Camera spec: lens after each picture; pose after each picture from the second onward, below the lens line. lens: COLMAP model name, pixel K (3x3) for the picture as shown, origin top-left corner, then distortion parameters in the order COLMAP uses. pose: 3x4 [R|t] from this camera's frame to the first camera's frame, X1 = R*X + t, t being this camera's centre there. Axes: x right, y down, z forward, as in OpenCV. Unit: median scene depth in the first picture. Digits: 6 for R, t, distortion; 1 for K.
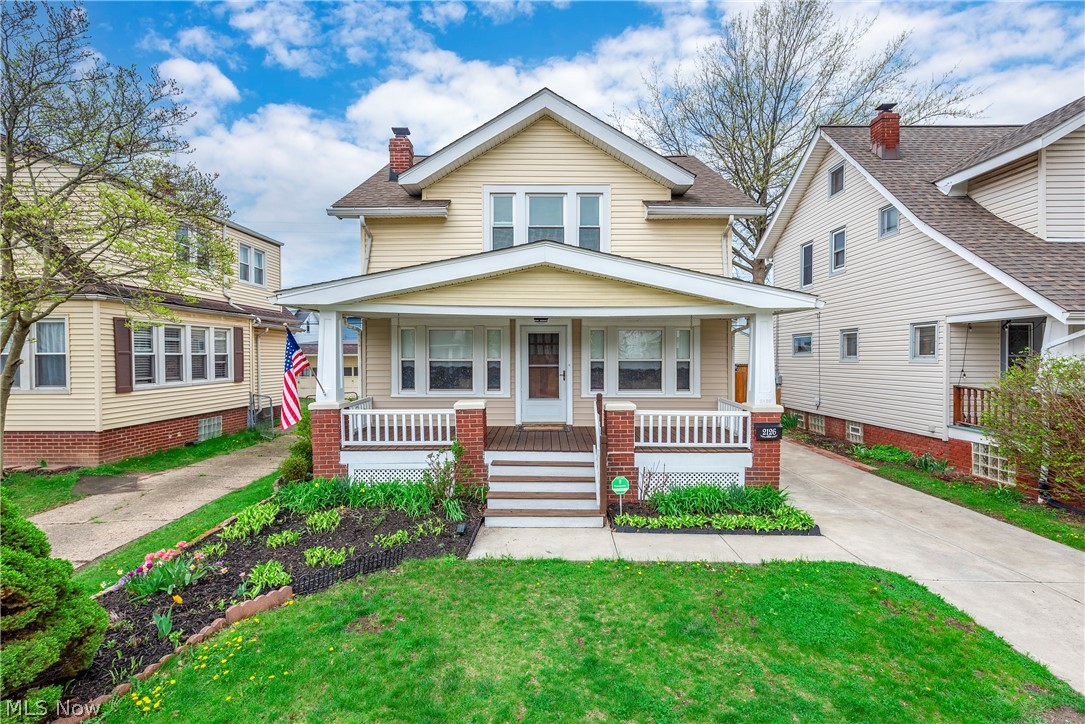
lens RADIAL K [[522.1, 0, 542.5], [0, 522.1, 362.0], [0, 0, 1]] dist [0.007775, -0.000624]
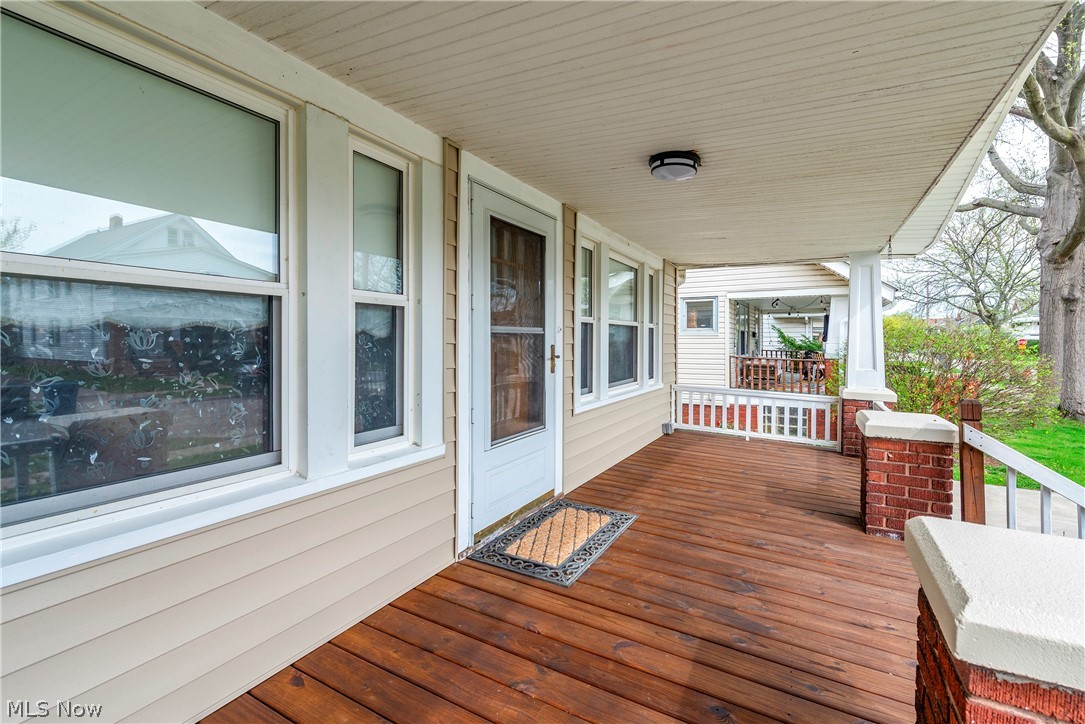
lens RADIAL K [[454.0, 0, 546.3], [0, 454.0, 350.5], [0, 0, 1]] dist [0.001203, 0.000051]
pose [[0.507201, -0.015116, 0.861695, -0.234307], [0.015104, 0.999849, 0.008649, 0.018635], [-0.861695, 0.008629, 0.507353, 0.893058]]
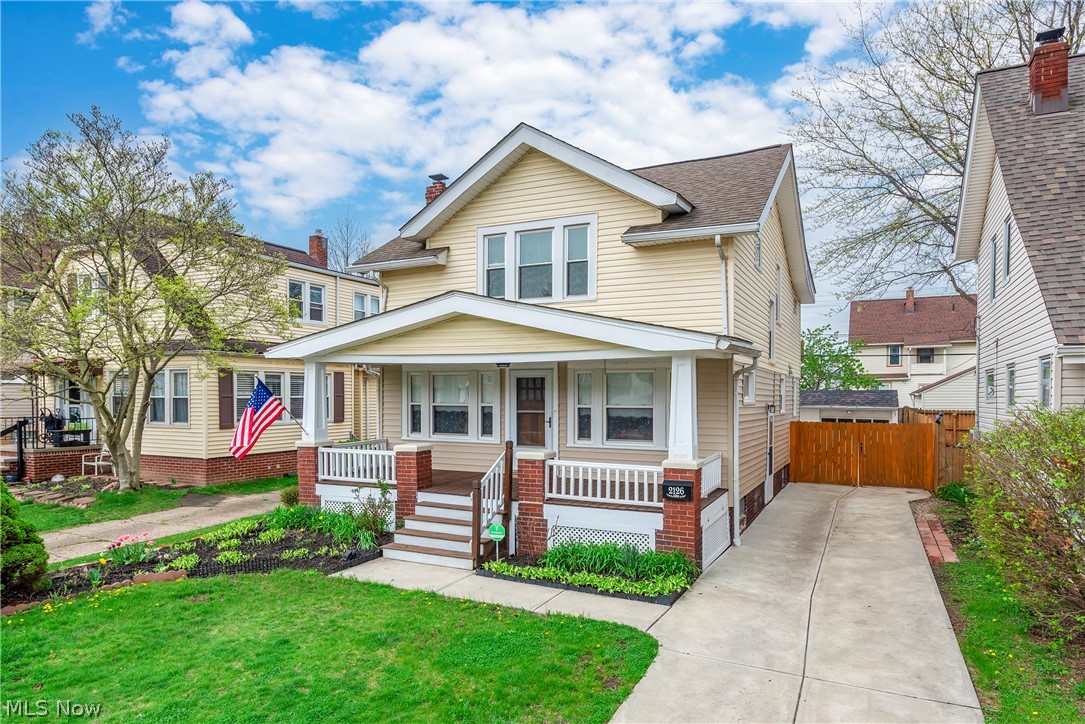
lens RADIAL K [[672.4, 0, 543.6], [0, 672.4, 404.7], [0, 0, 1]] dist [0.016957, 0.000845]
pose [[0.896570, 0.009602, -0.442798, 0.595775], [-0.008318, 0.999954, 0.004843, -0.012211], [0.442824, -0.000659, 0.896608, -0.092637]]
